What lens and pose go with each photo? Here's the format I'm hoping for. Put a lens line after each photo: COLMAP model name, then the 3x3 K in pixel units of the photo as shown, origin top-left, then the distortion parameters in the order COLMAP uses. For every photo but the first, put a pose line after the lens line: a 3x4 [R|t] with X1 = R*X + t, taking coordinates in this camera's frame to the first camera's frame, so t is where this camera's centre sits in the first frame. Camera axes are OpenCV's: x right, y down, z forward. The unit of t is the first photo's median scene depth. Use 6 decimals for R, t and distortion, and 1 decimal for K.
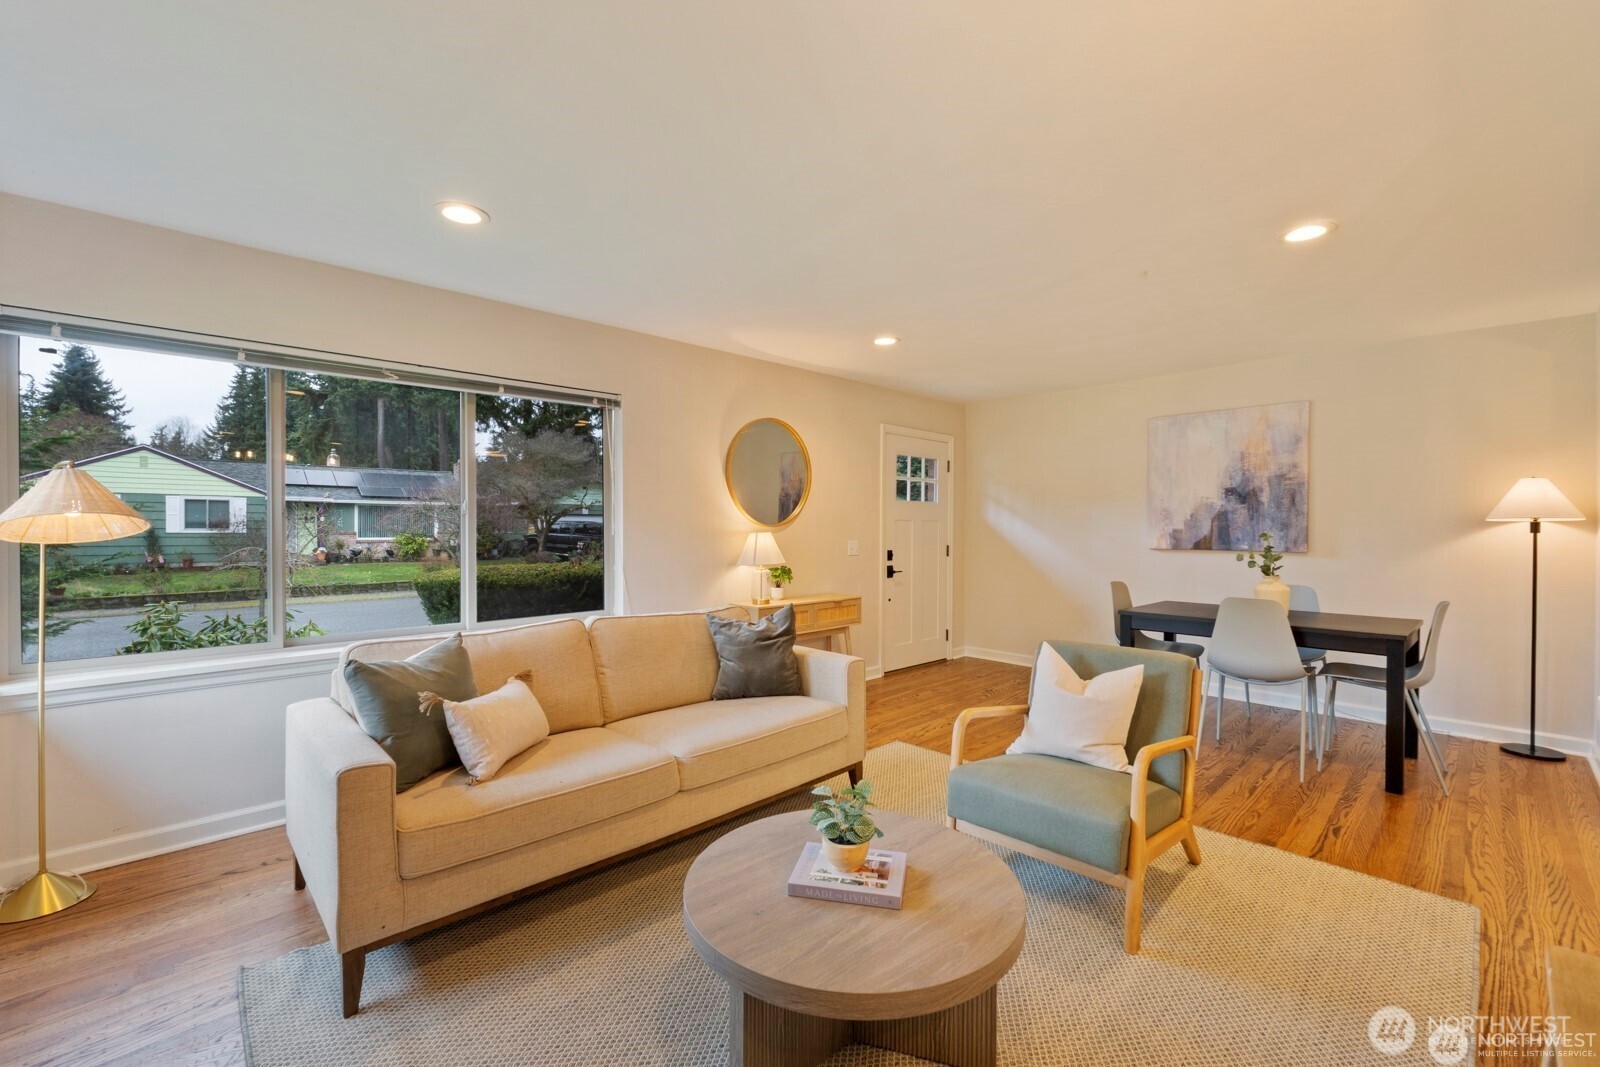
lens RADIAL K [[665.9, 0, 803.1], [0, 665.9, 533.5], [0, 0, 1]] dist [-0.009317, 0.000122]
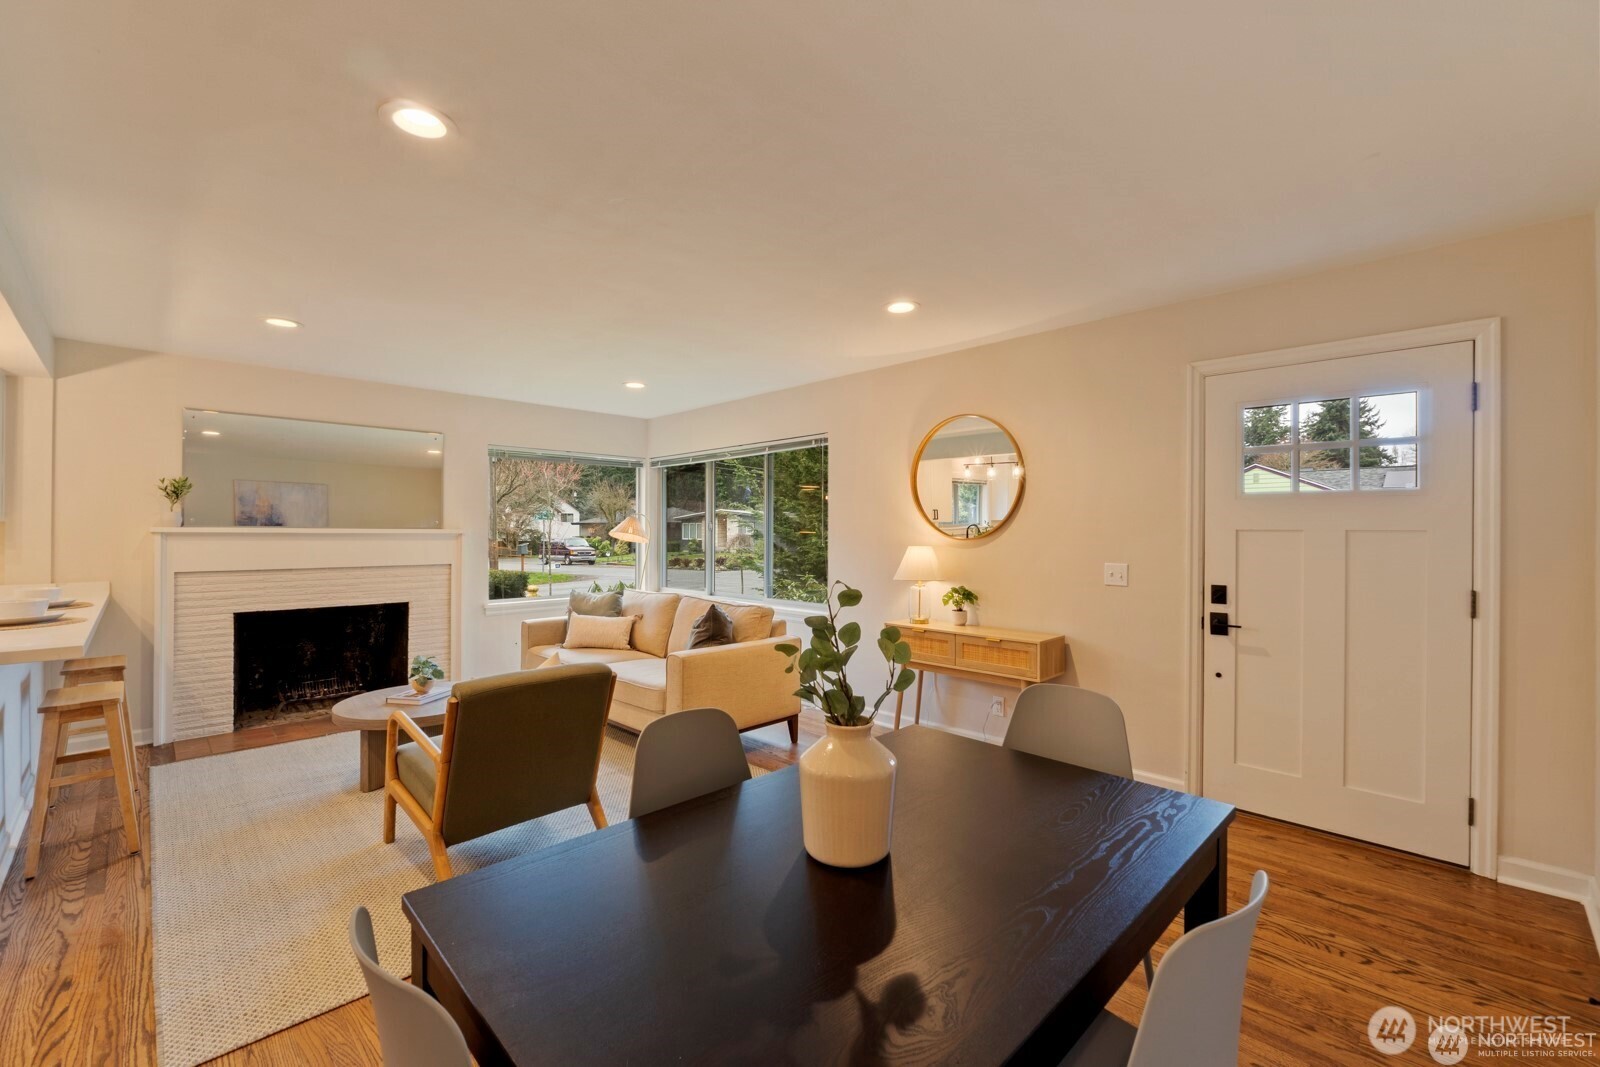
lens RADIAL K [[665.9, 0, 803.1], [0, 665.9, 533.5], [0, 0, 1]] dist [-0.009317, 0.000122]
pose [[0.024667, 0.003175, -0.999691, 0.791500], [-0.011036, 0.999935, 0.002903, -0.018400], [0.999635, 0.010961, 0.024701, 0.754449]]
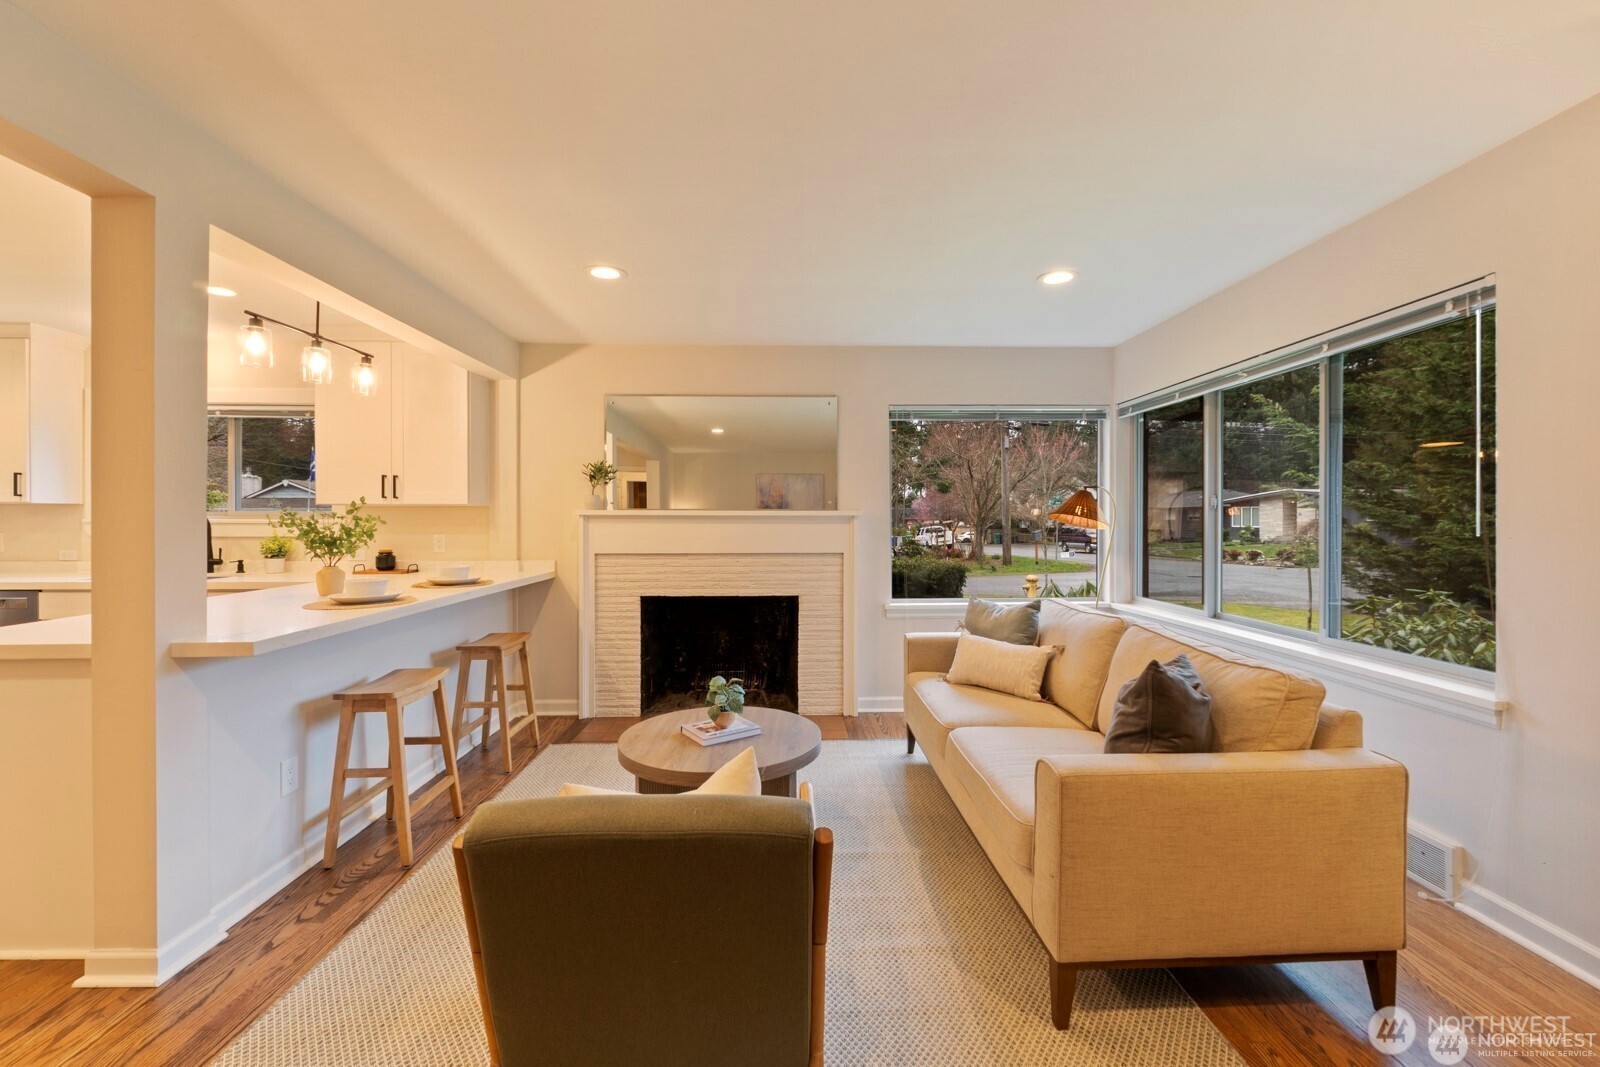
lens RADIAL K [[669.4, 0, 806.9], [0, 669.4, 521.6], [0, 0, 1]] dist [-0.011238, 0.000327]
pose [[-0.664726, 0.004927, -0.747071, 0.398132], [-0.004600, 0.999932, 0.010687, -0.010275], [0.747074, 0.010541, -0.664658, 0.768441]]
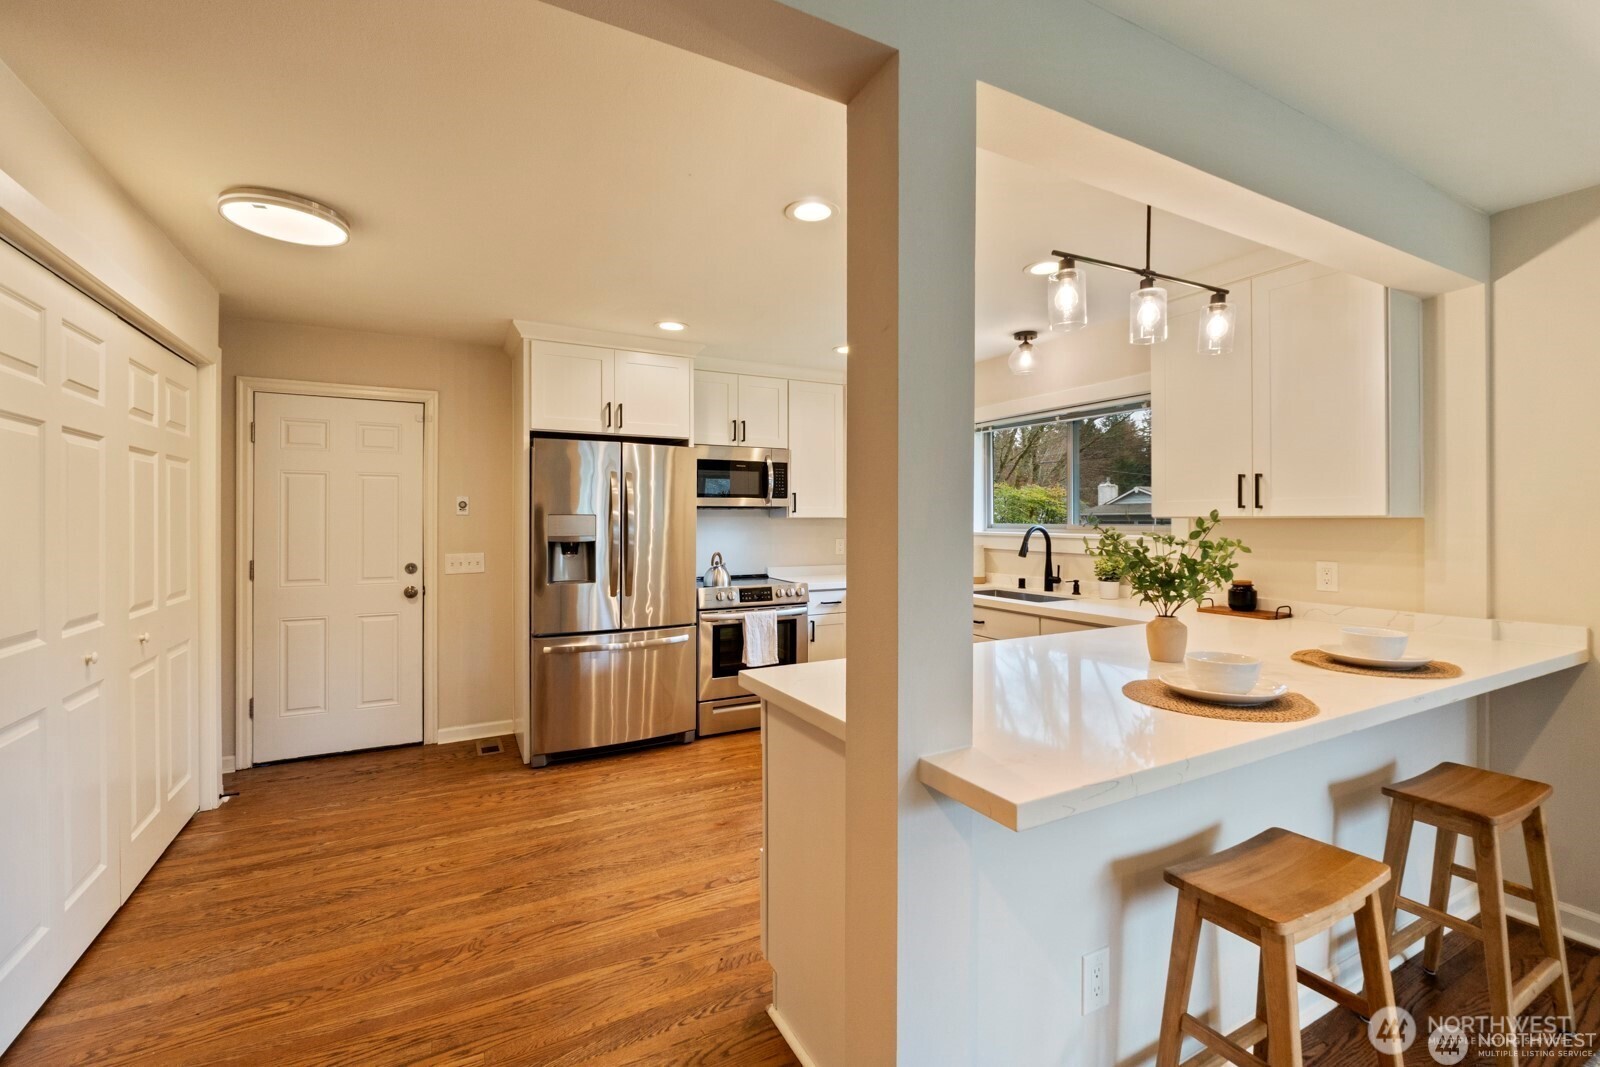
lens RADIAL K [[688.1, 0, 808.4], [0, 688.1, 519.8], [0, 0, 1]] dist [-0.009297, -0.000309]
pose [[-0.963988, 0.001410, 0.265943, 0.328800], [0.002663, 0.999987, 0.004351, -0.021740], [-0.265933, 0.004902, -0.963979, 0.485141]]
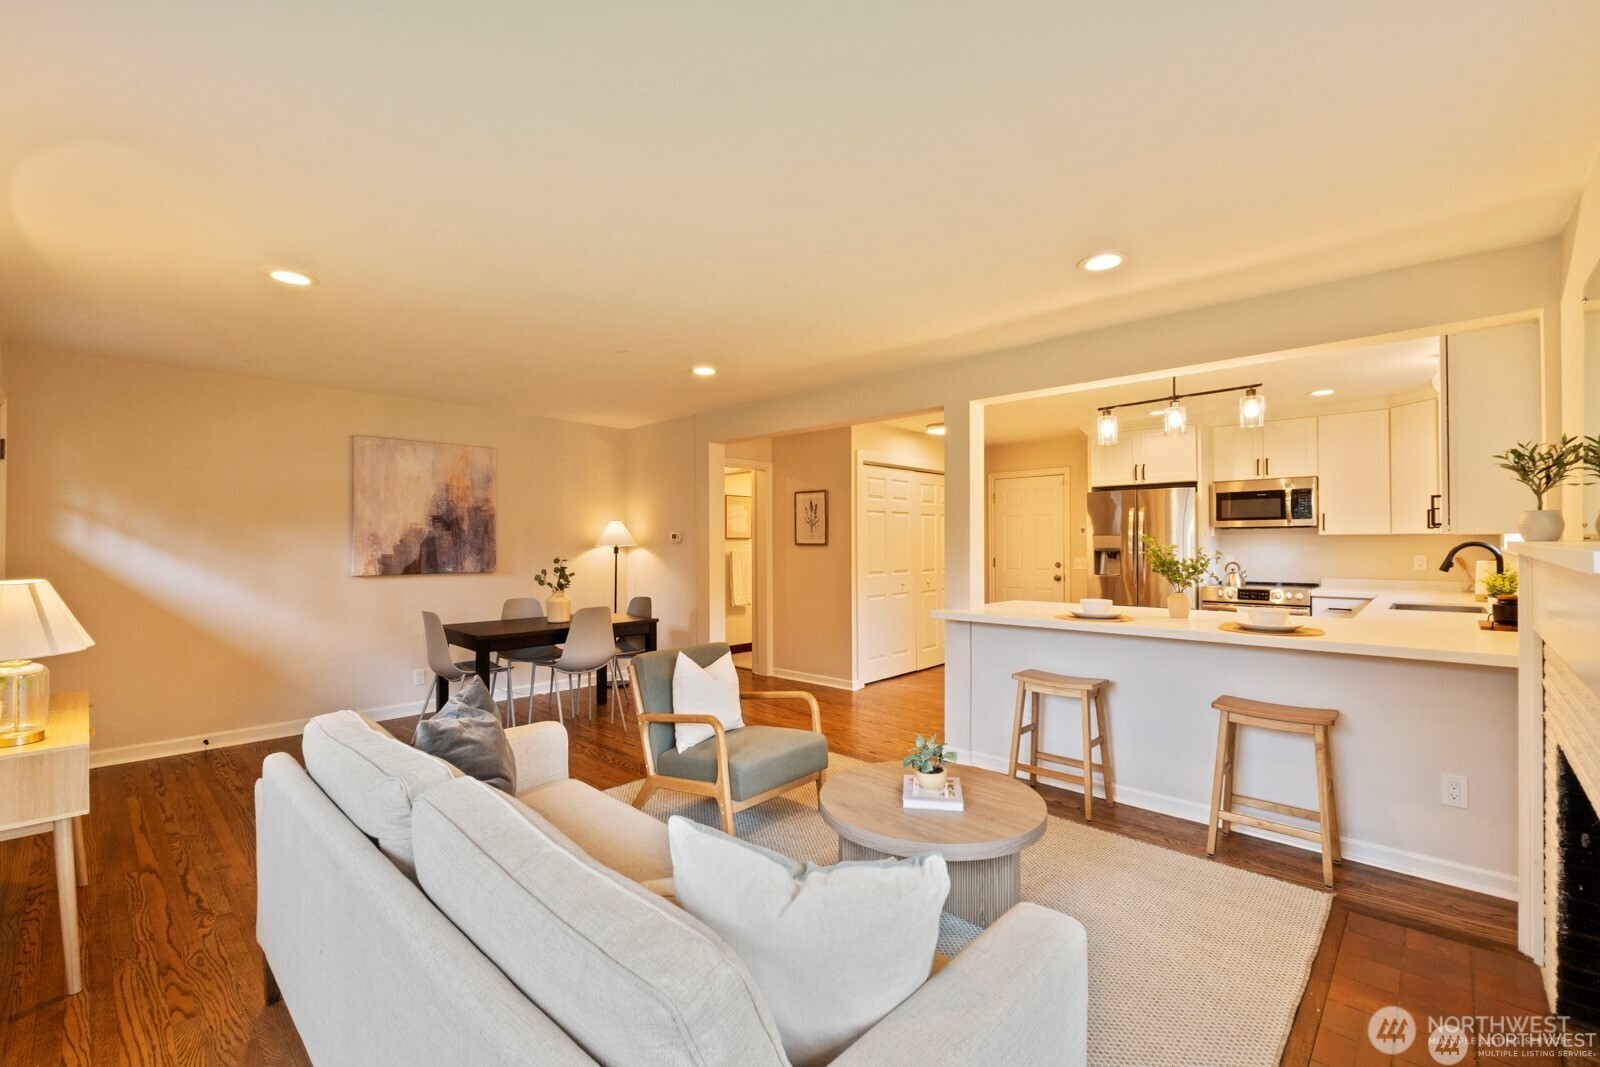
lens RADIAL K [[682.2, 0, 798.5], [0, 682.2, 537.2], [0, 0, 1]] dist [-0.012240, -0.000193]
pose [[-0.050480, 0.006966, 0.998701, -0.492516], [0.011763, 0.999910, -0.006380, -0.019759], [-0.998656, 0.011426, -0.050557, 0.467123]]
